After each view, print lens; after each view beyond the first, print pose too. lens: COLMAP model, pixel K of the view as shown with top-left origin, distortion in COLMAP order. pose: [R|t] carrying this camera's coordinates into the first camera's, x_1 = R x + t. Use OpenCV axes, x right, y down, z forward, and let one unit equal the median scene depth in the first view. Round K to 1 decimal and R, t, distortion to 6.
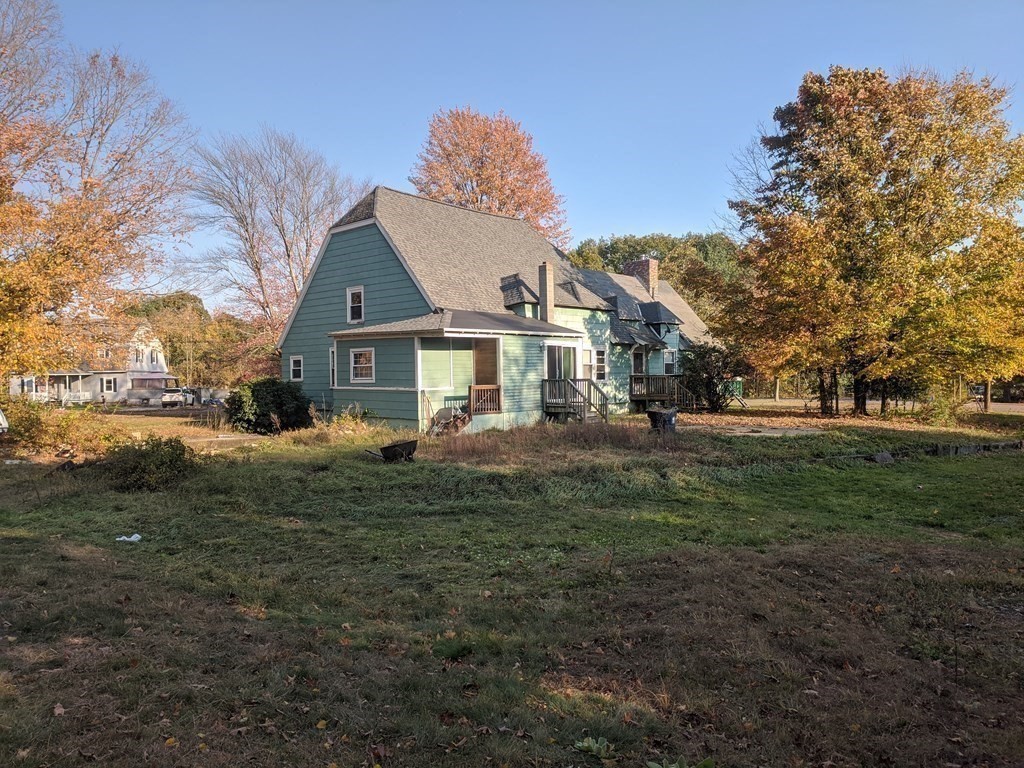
lens RADIAL K [[776.4, 0, 512.1], [0, 776.4, 382.8], [0, 0, 1]] dist [0.004366, 0.001921]
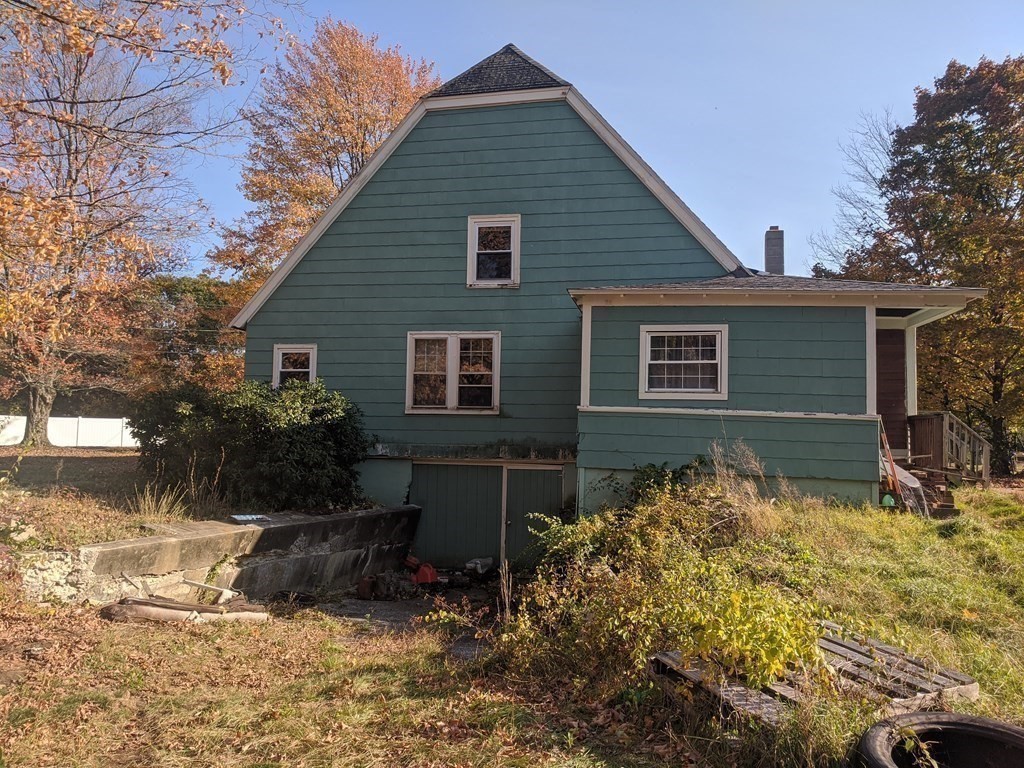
lens RADIAL K [[776.4, 0, 511.8], [0, 776.4, 385.2], [0, 0, 1]] dist [0.004366, 0.001921]
pose [[0.861597, 0.062914, 0.503678, -0.444931], [-0.029086, 0.996778, -0.074751, 0.025188], [-0.506758, 0.049755, 0.860651, 0.565079]]
